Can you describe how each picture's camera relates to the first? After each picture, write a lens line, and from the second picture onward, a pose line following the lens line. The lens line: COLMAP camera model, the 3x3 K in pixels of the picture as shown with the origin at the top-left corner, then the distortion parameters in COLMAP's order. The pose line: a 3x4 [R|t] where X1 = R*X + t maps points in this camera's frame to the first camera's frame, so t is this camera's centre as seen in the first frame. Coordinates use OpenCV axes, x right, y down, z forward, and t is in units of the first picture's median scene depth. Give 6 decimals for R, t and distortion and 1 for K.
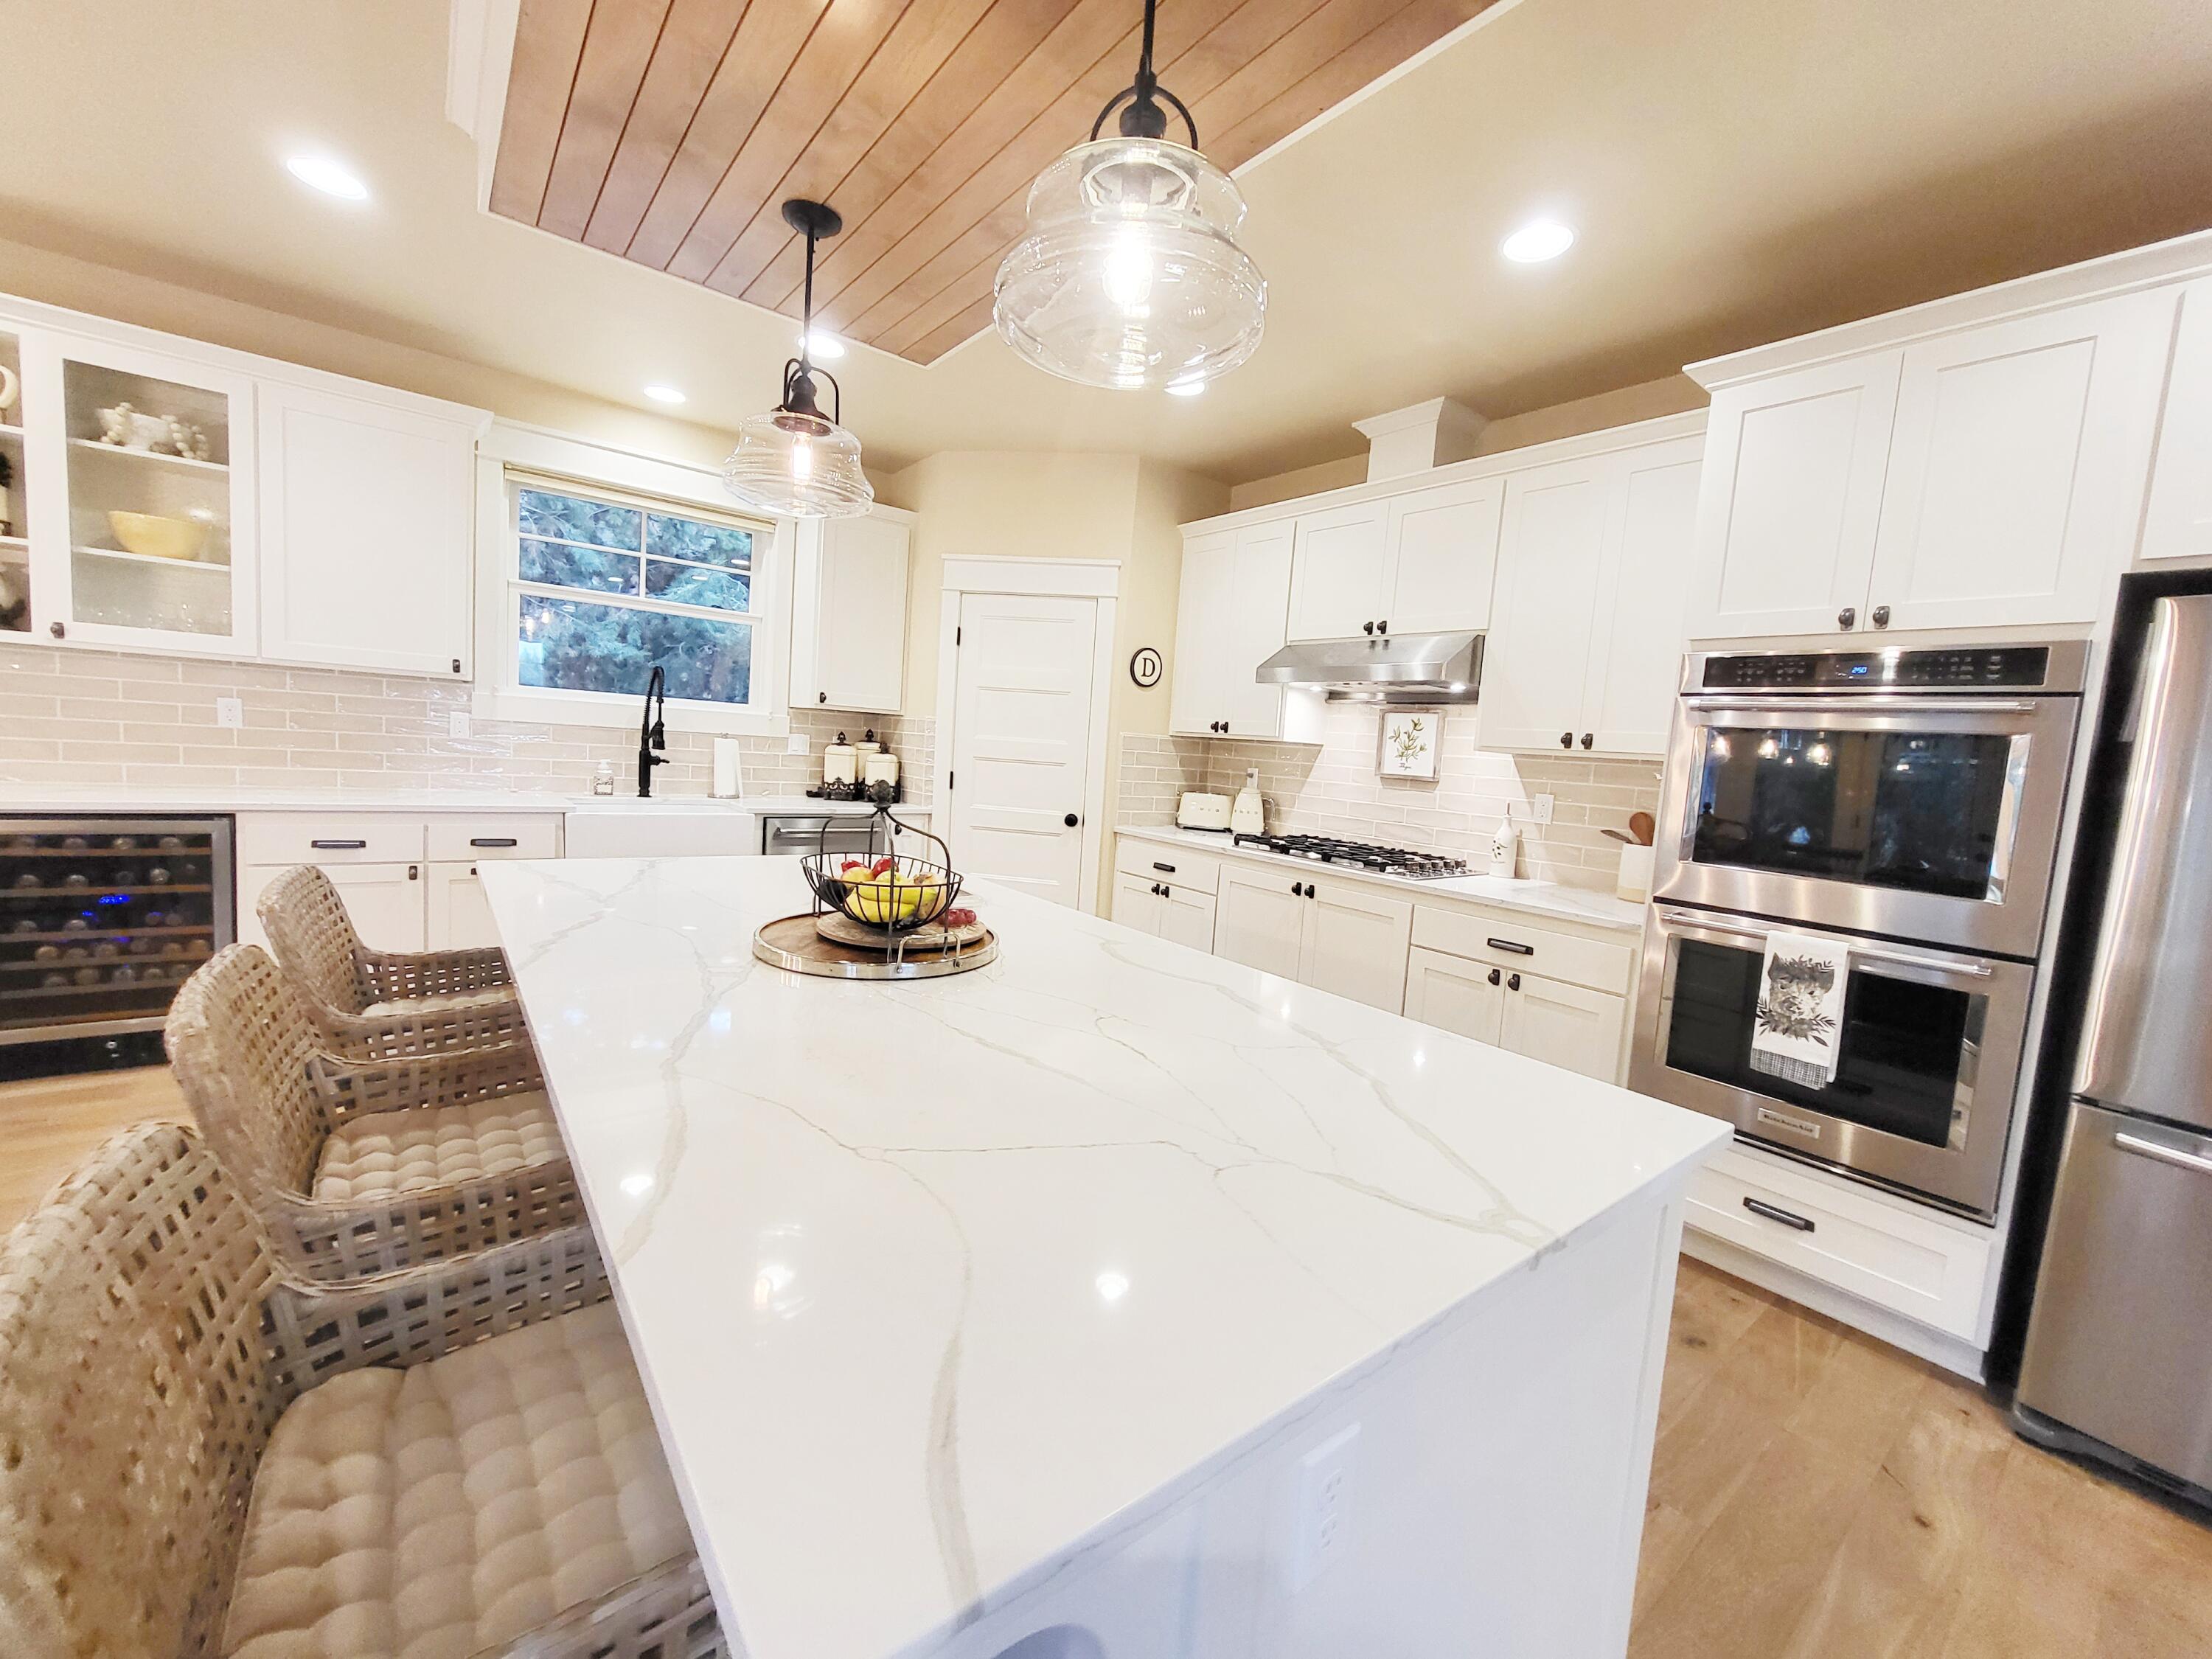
lens RADIAL K [[870.9, 0, 1093.6], [0, 870.9, 819.8], [0, 0, 1]] dist [0.003068, -0.002025]
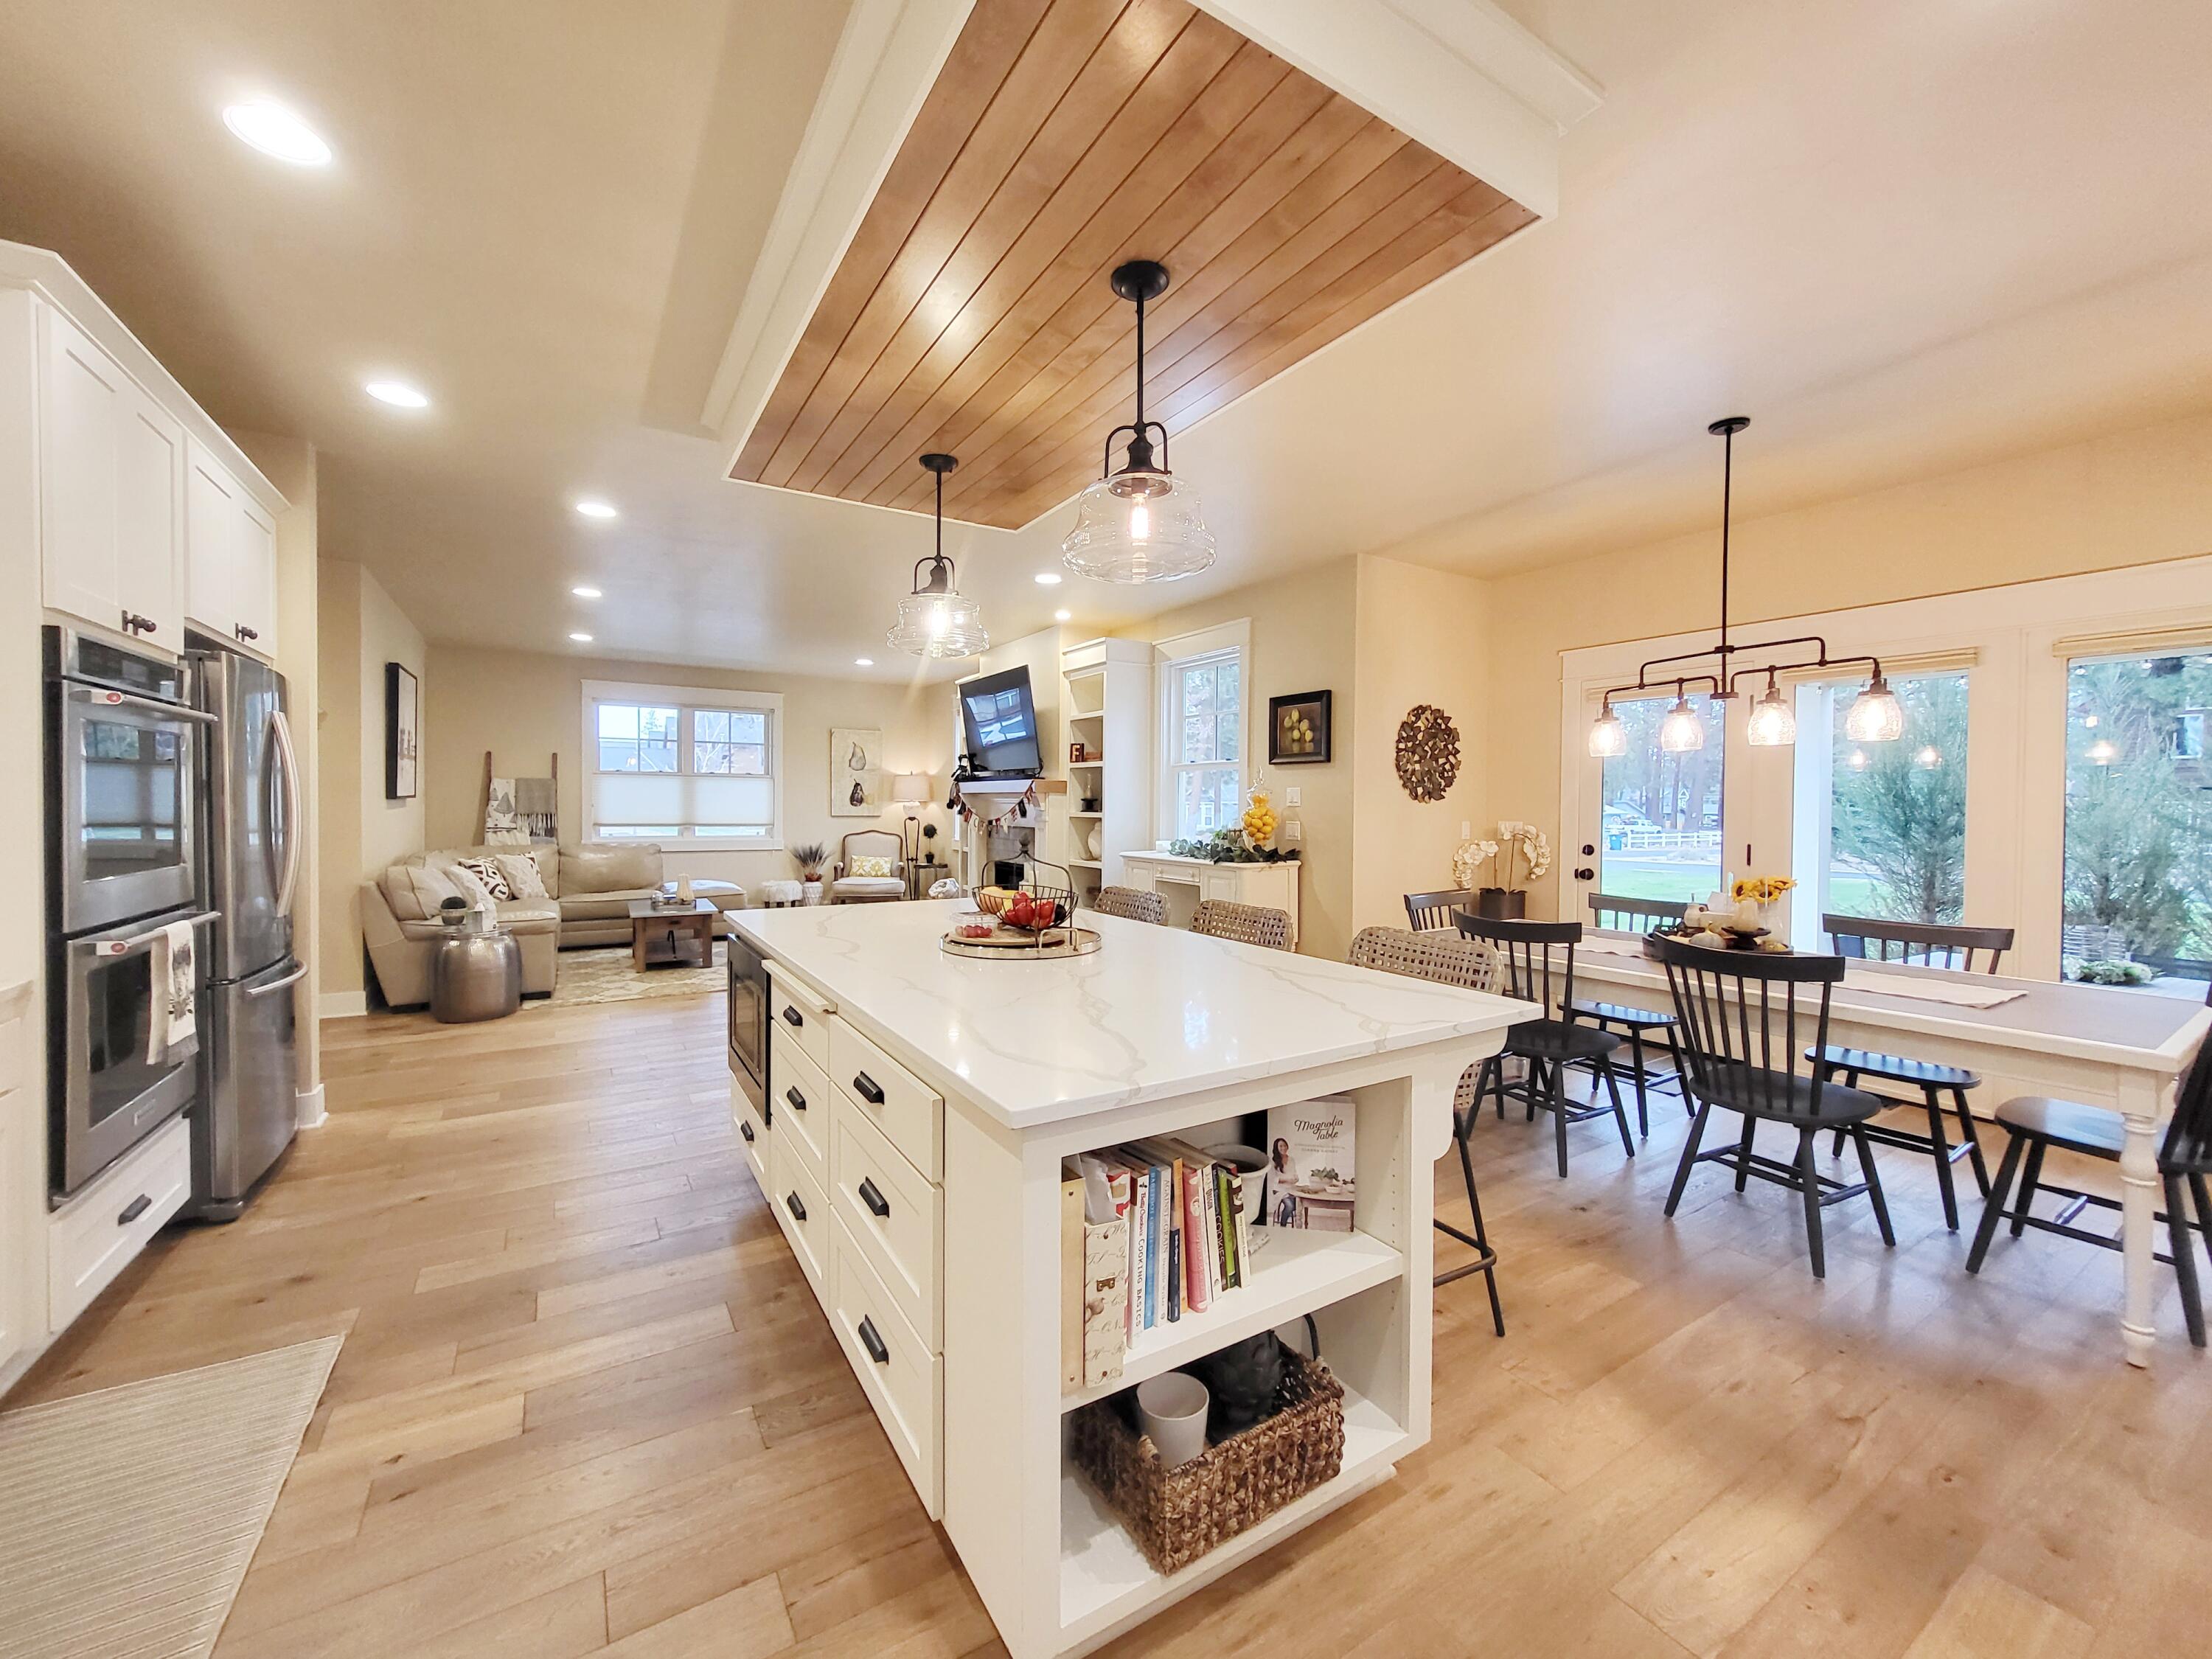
lens RADIAL K [[870.9, 0, 1090.9], [0, 870.9, 817.4], [0, 0, 1]] dist [0.003068, -0.002025]
pose [[-0.991051, -0.079481, 0.107240, -0.279184], [-0.067501, 0.991519, 0.111054, -0.133258], [-0.115157, 0.102822, -0.988011, 1.338783]]
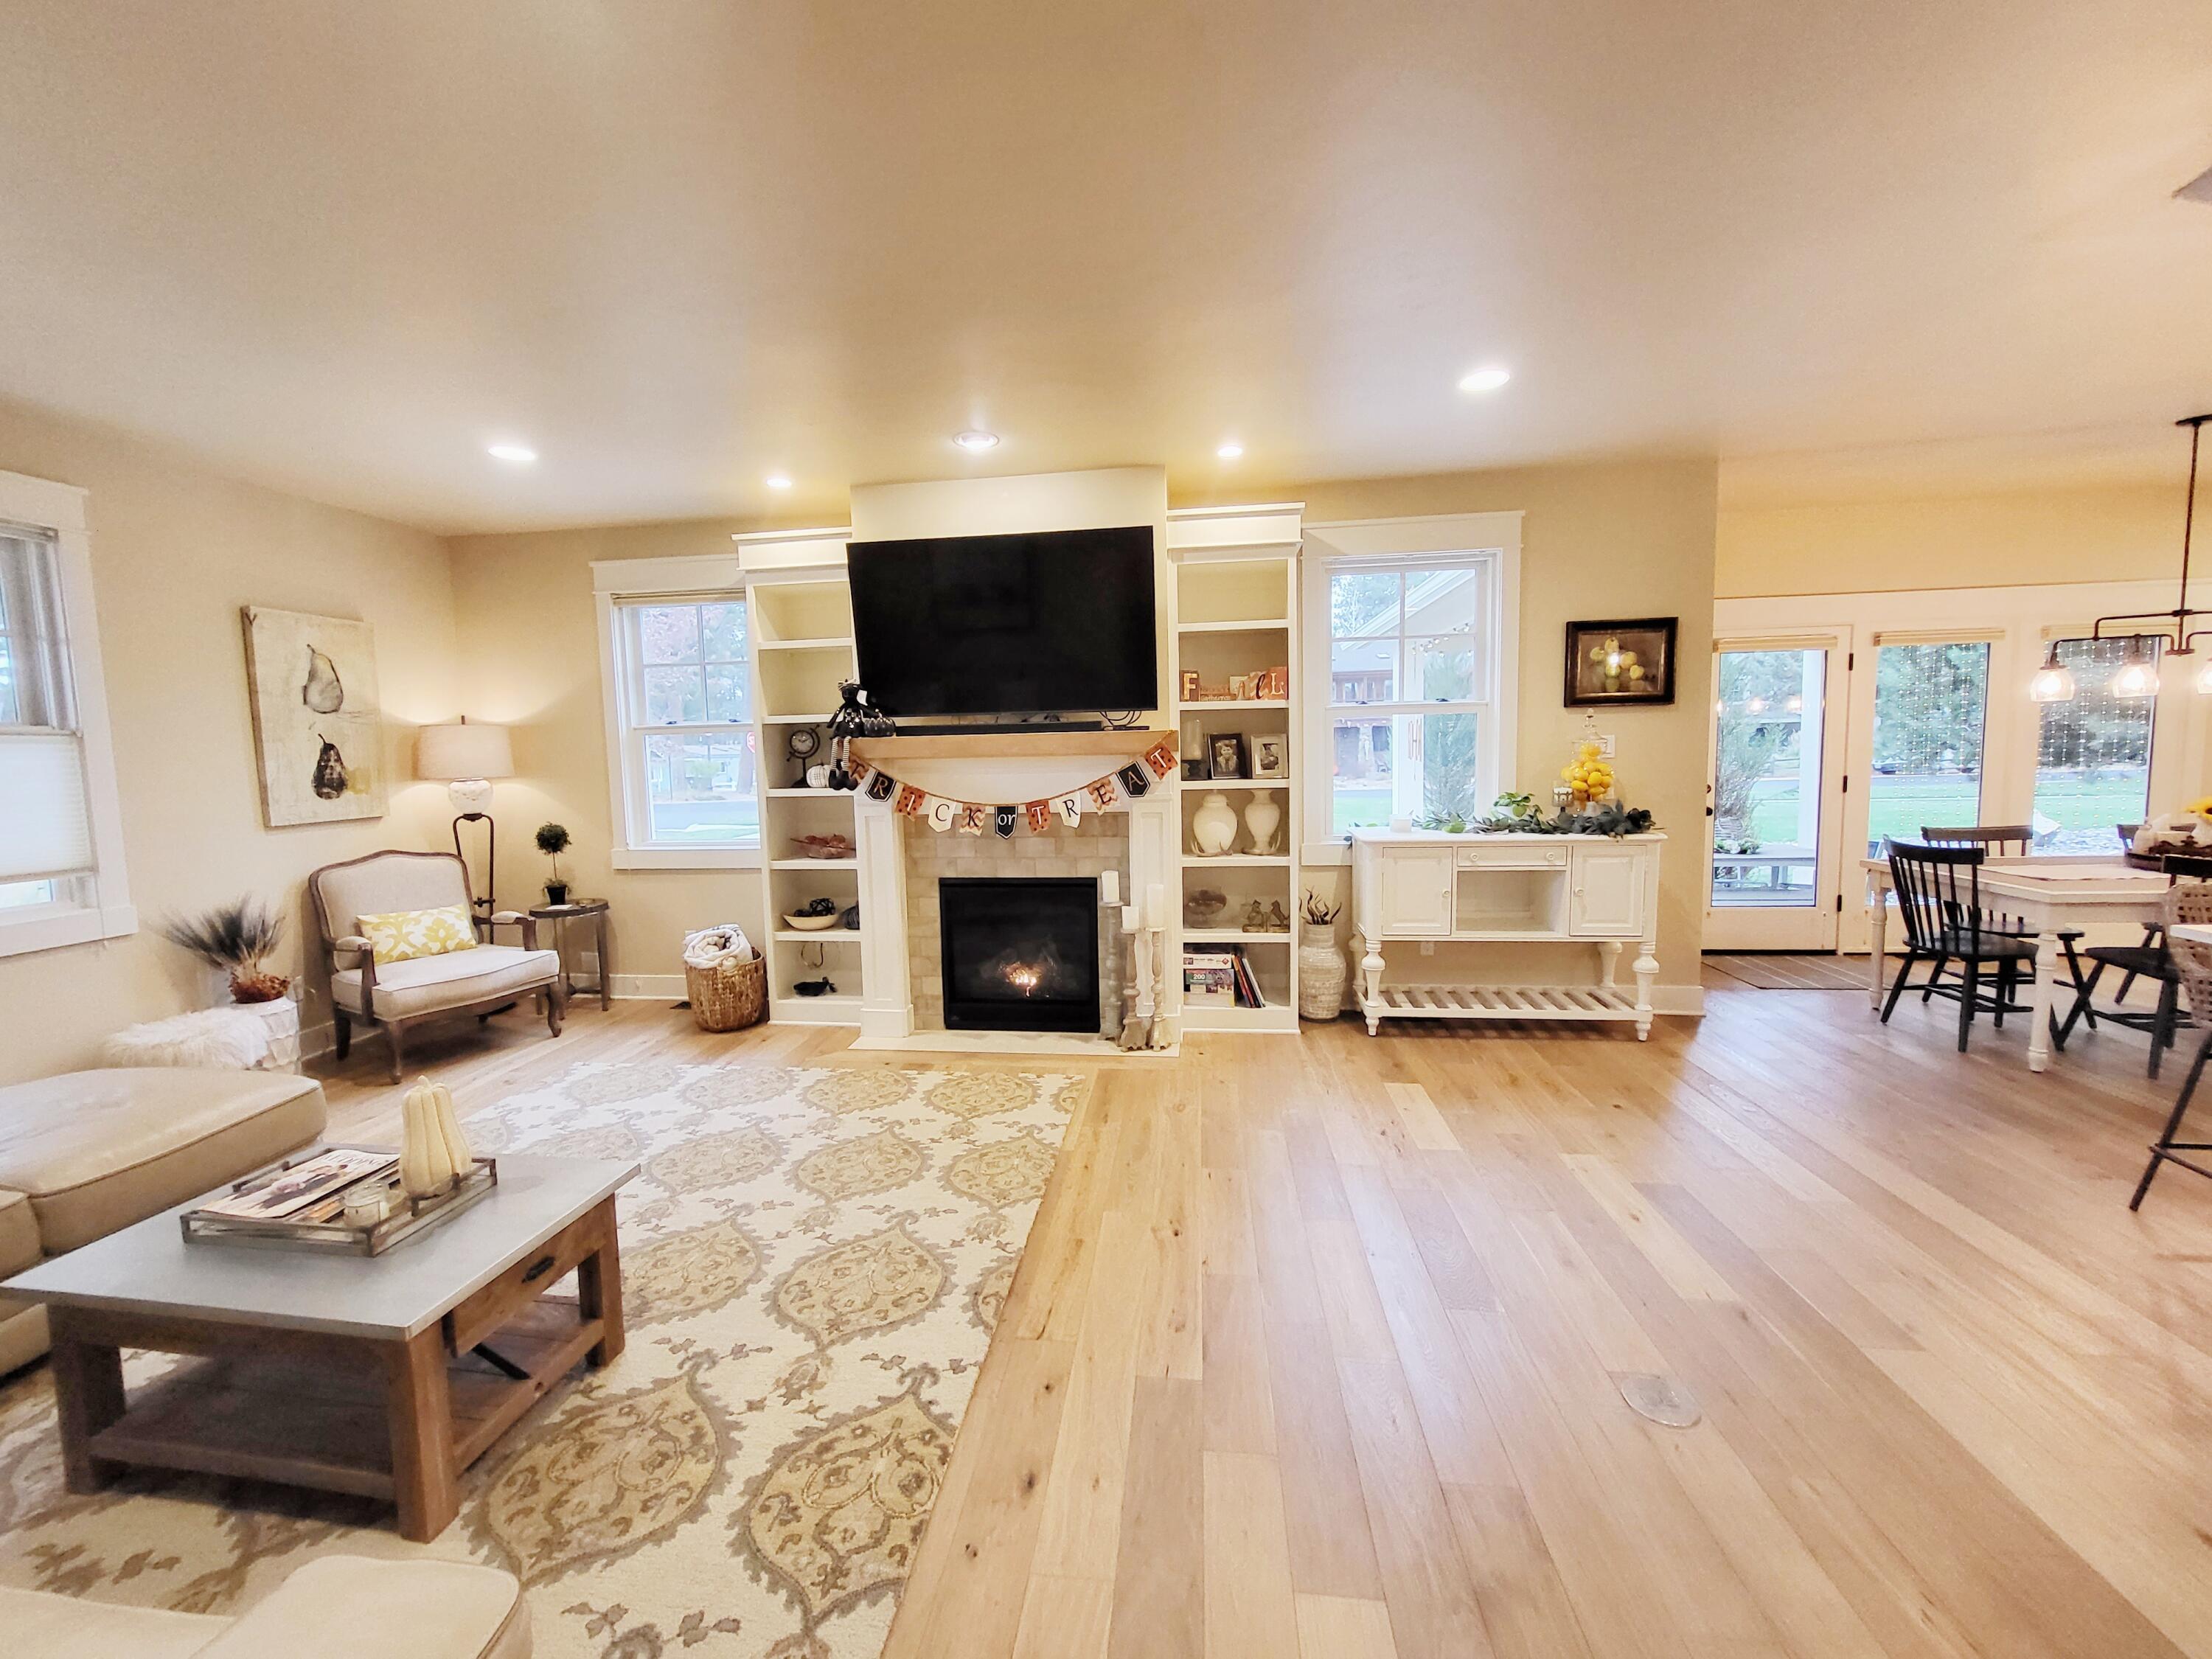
lens RADIAL K [[870.9, 0, 1091.6], [0, 870.9, 818.3], [0, 0, 1]] dist [0.003068, -0.002025]
pose [[-0.703453, 0.007722, -0.710700, 1.117505], [-0.087896, 0.991320, 0.097771, 0.042648], [0.705286, 0.131245, -0.696668, -0.022665]]
